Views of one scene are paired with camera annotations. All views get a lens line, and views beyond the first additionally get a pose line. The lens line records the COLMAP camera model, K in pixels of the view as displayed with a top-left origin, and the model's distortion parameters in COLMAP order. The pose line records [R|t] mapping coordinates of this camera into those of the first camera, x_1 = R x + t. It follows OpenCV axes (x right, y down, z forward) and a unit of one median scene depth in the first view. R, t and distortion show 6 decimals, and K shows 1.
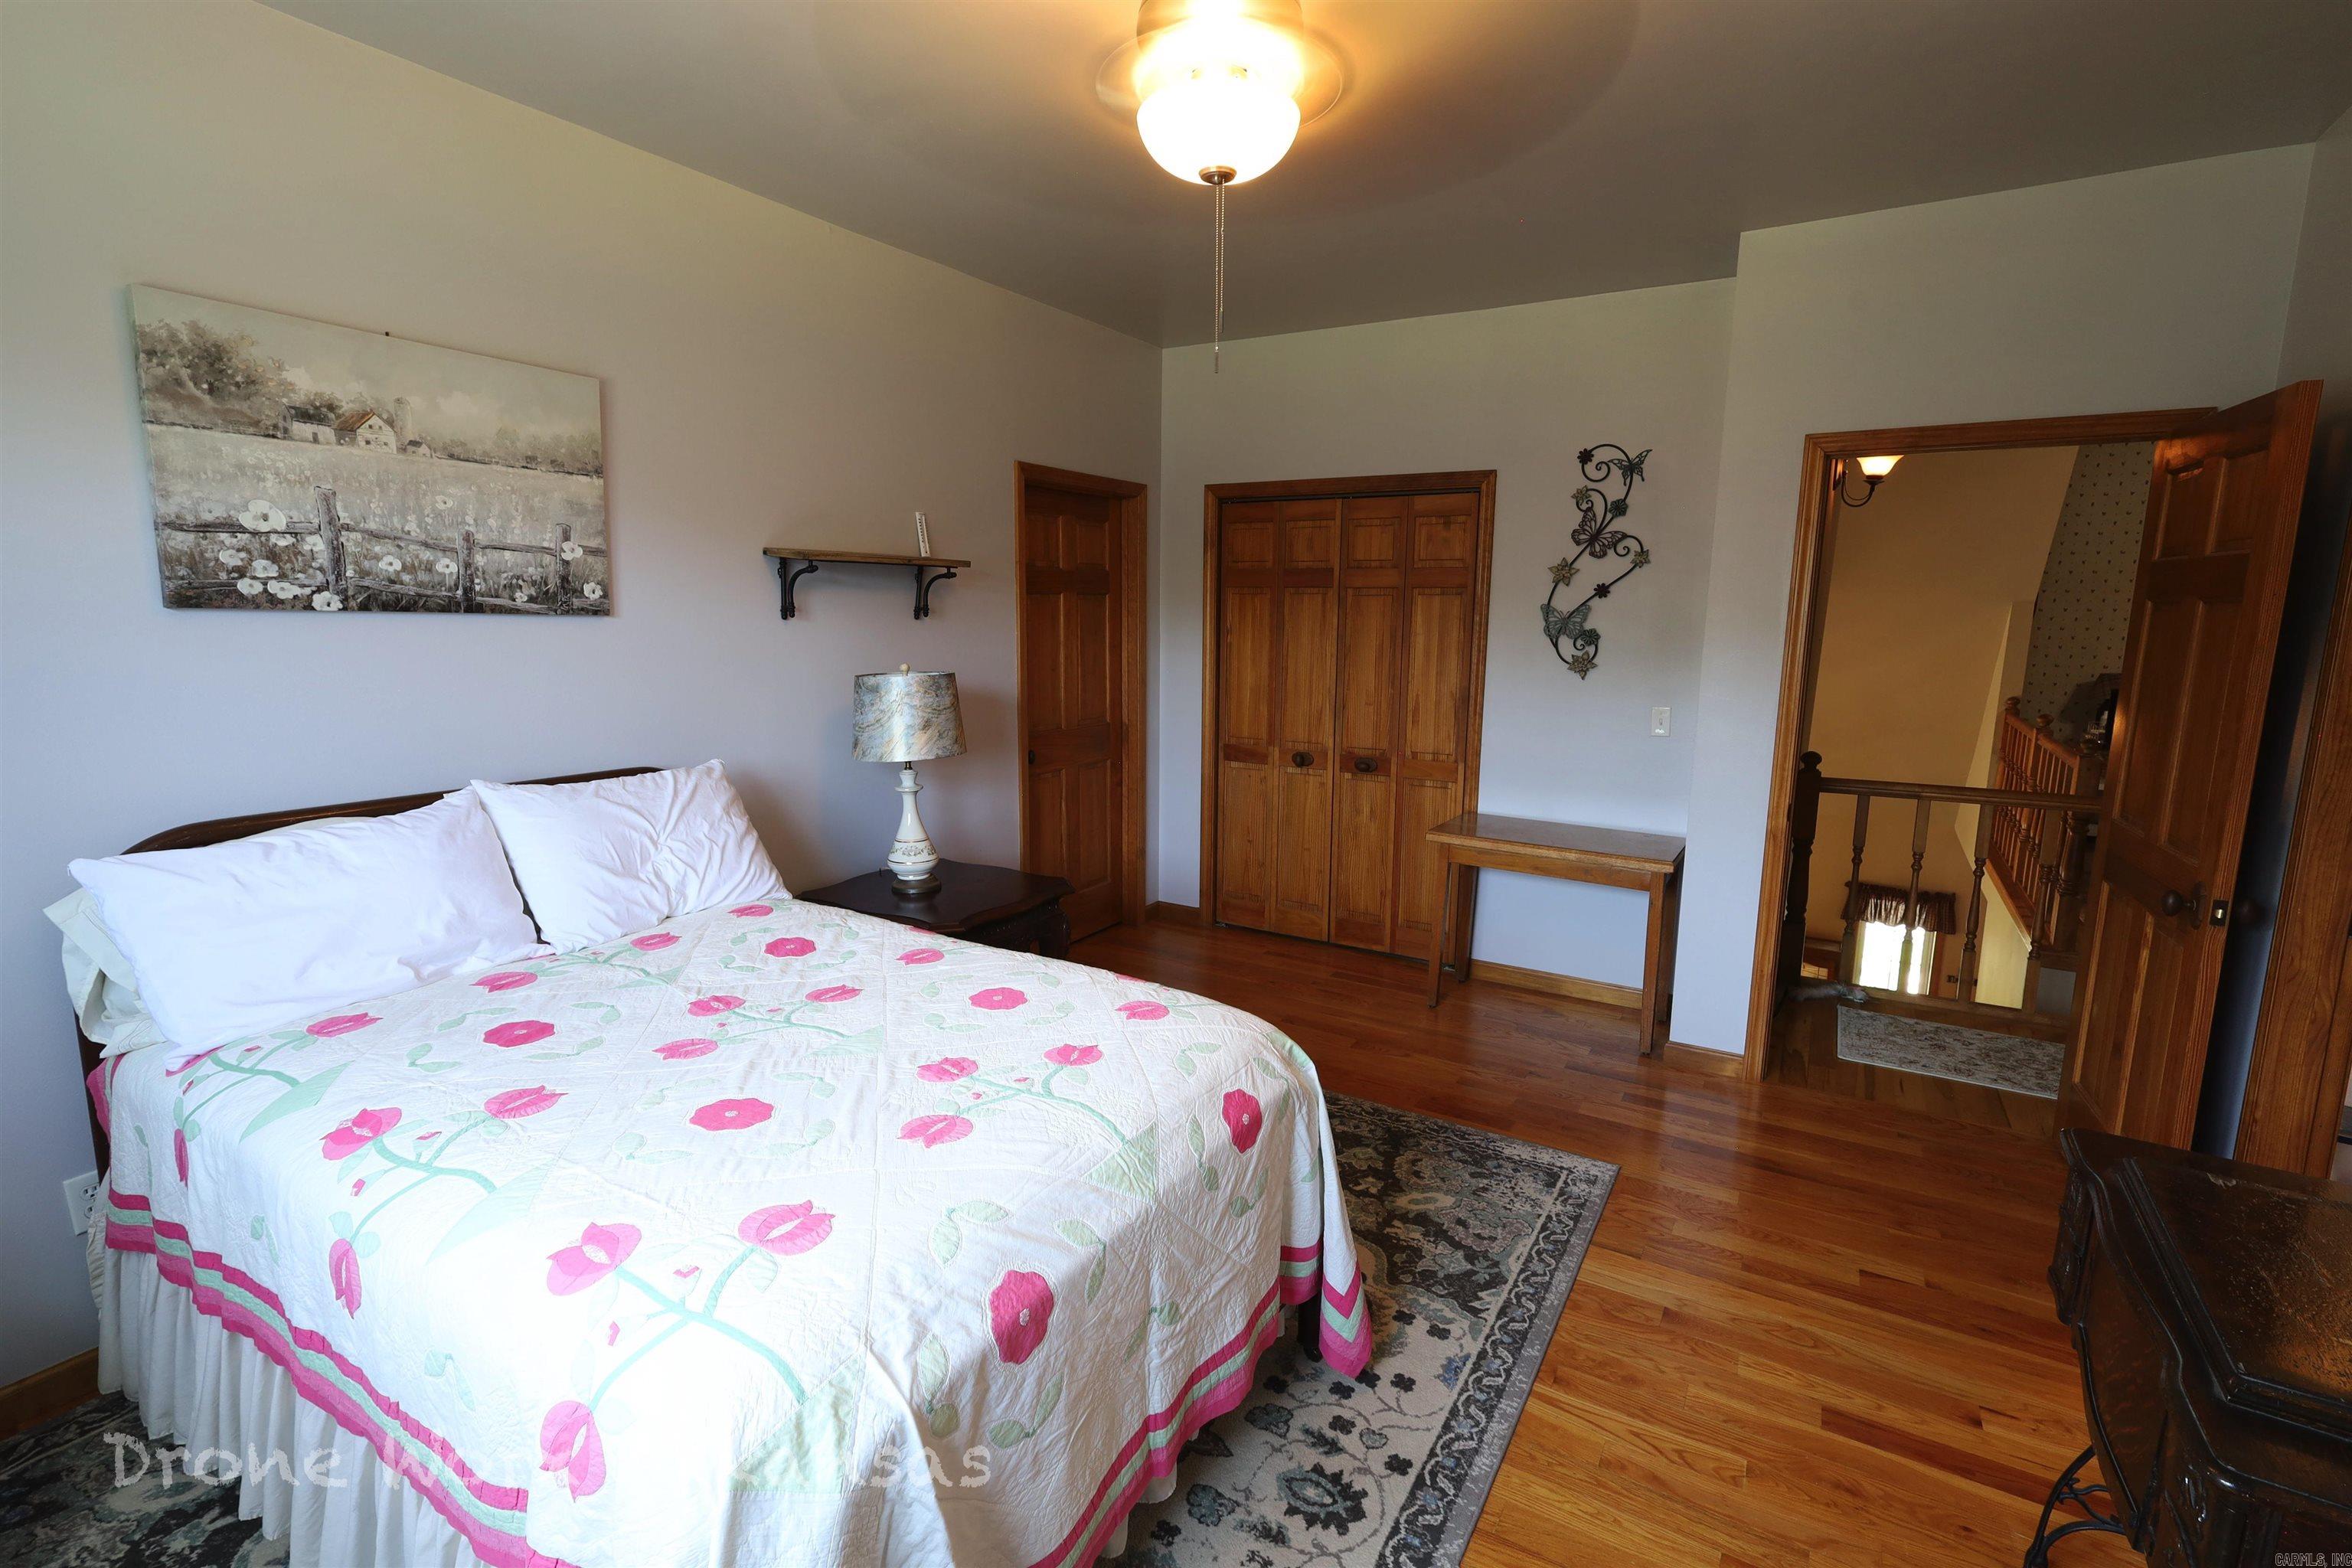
lens RADIAL K [[1079.2, 0, 1175.9], [0, 1079.2, 777.6], [0, 0, 1]] dist [-0.001819, -0.000132]
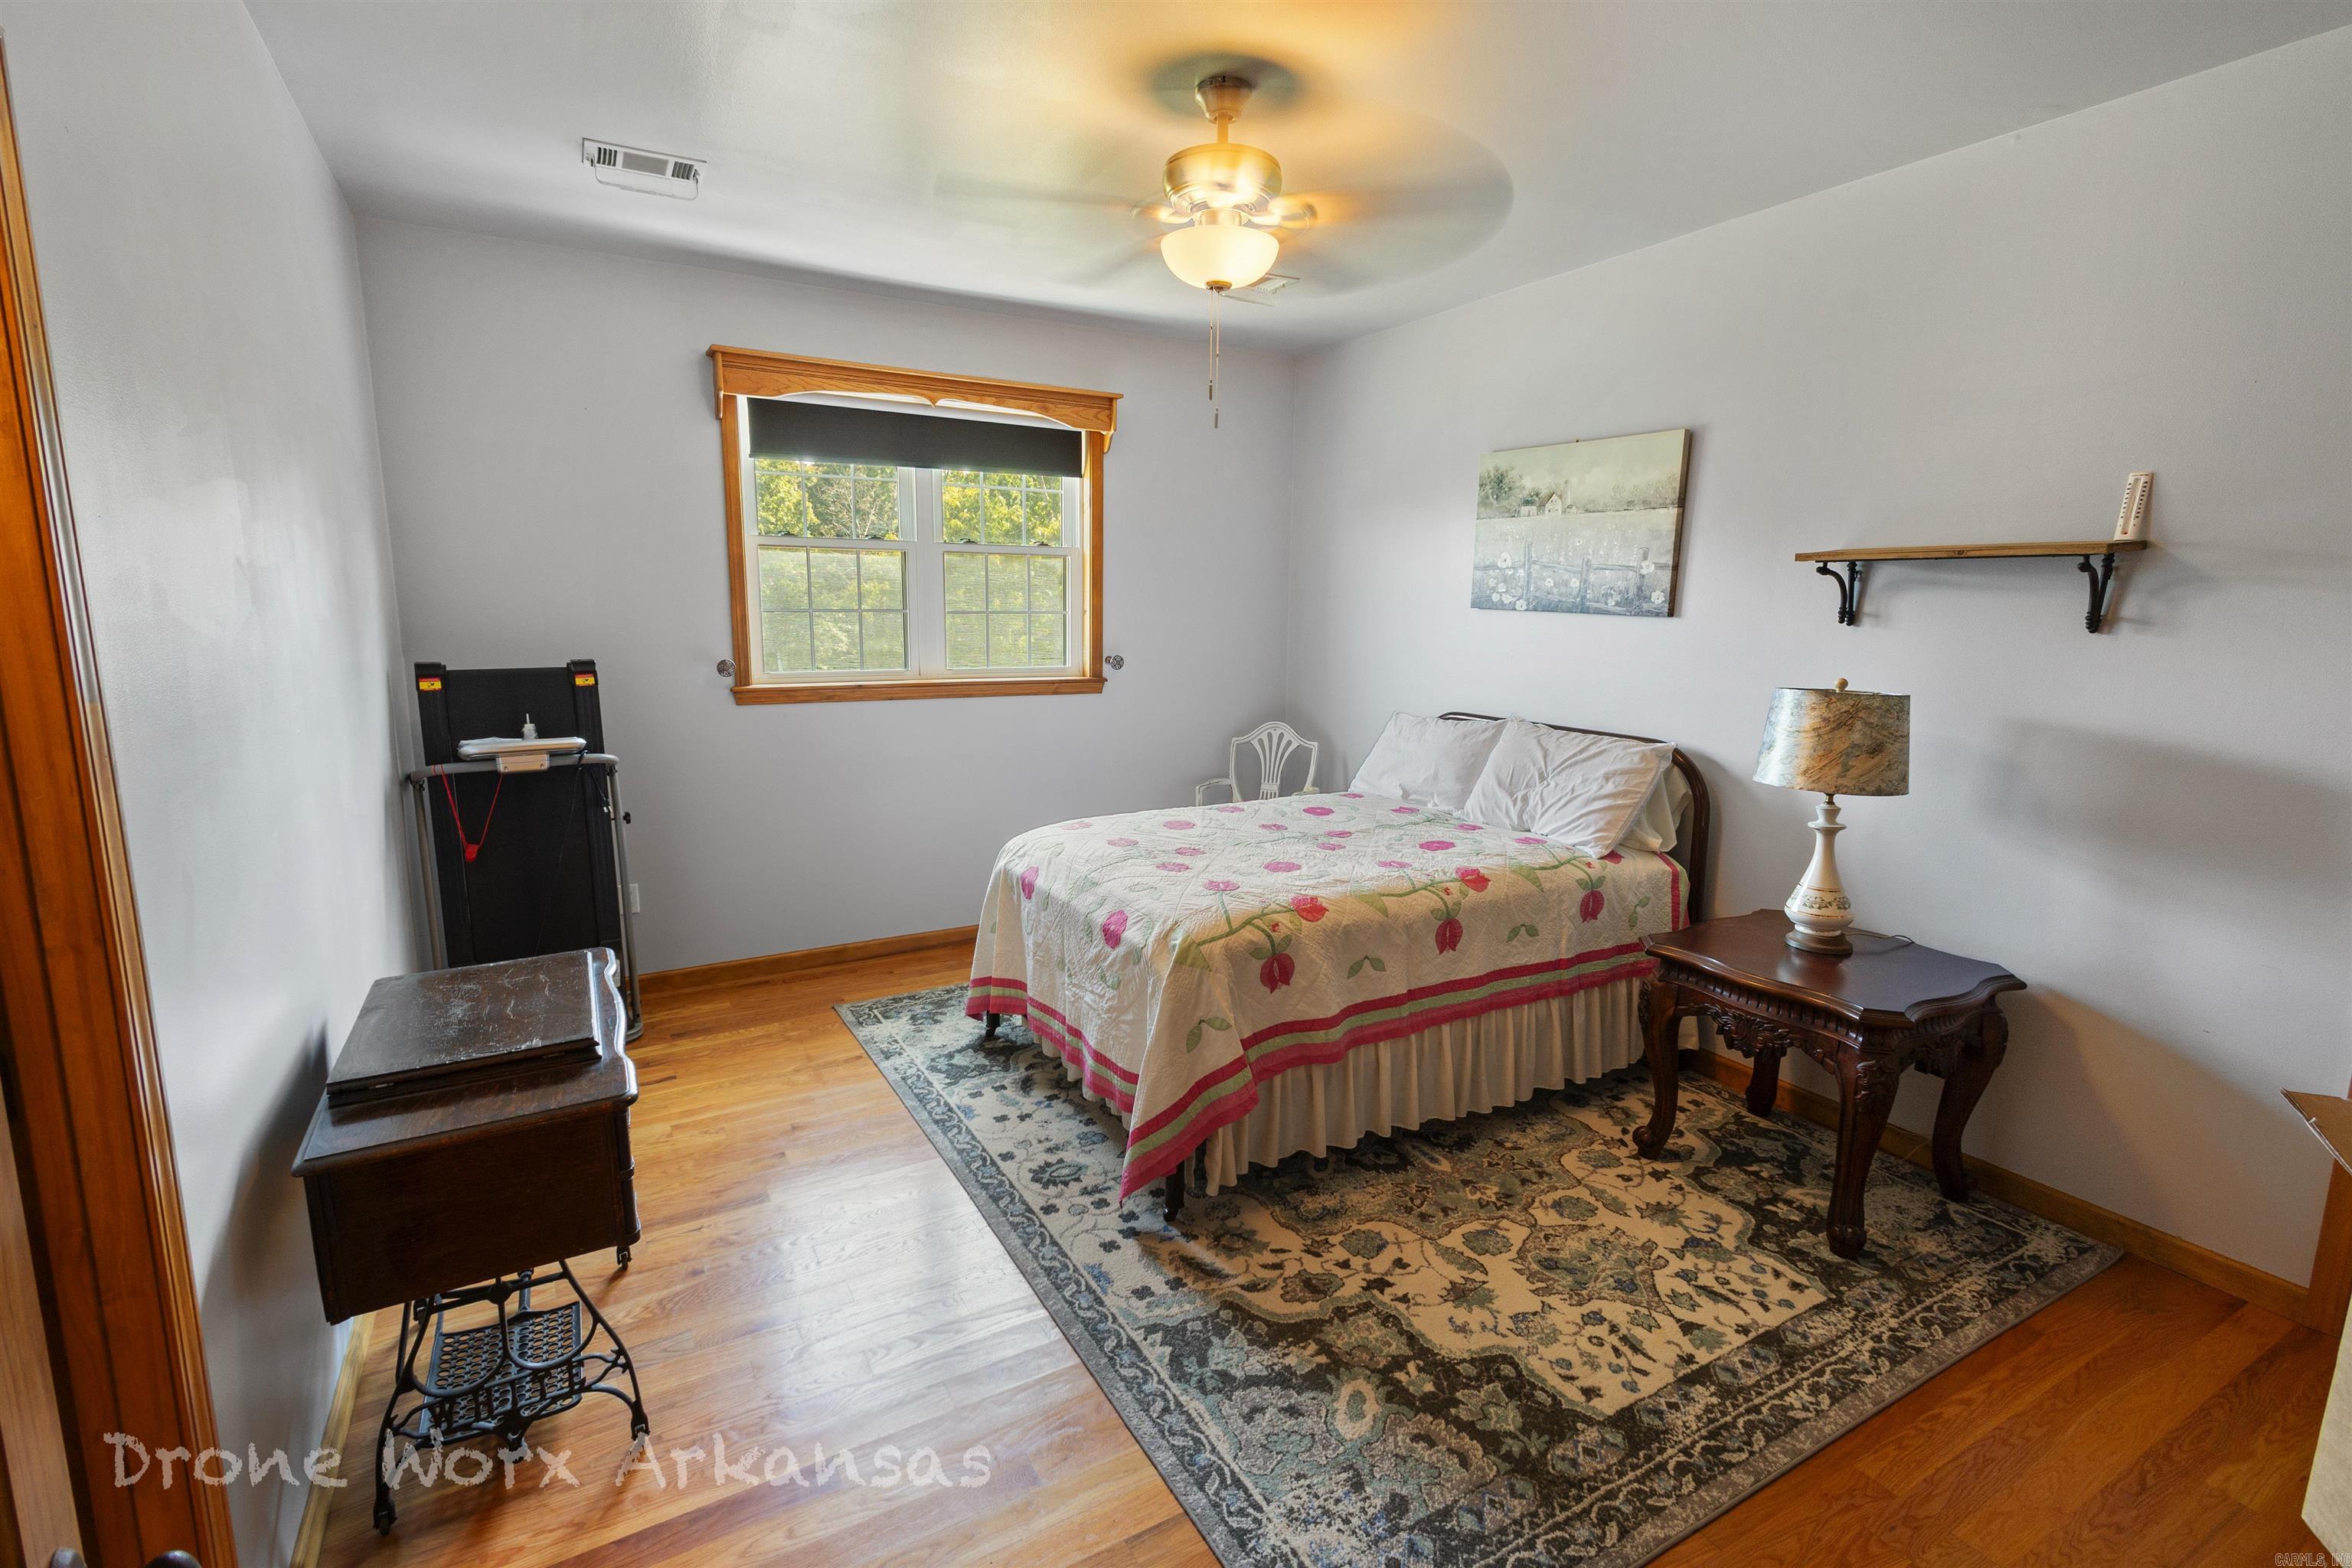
lens RADIAL K [[1079.2, 0, 1175.0], [0, 1079.2, 782.1], [0, 0, 1]] dist [-0.001819, -0.000132]
pose [[-0.482769, 0.128980, -0.866198, 1.017074], [-0.154539, 0.961026, 0.229231, -0.193148], [0.862005, 0.244527, -0.444021, 1.303901]]
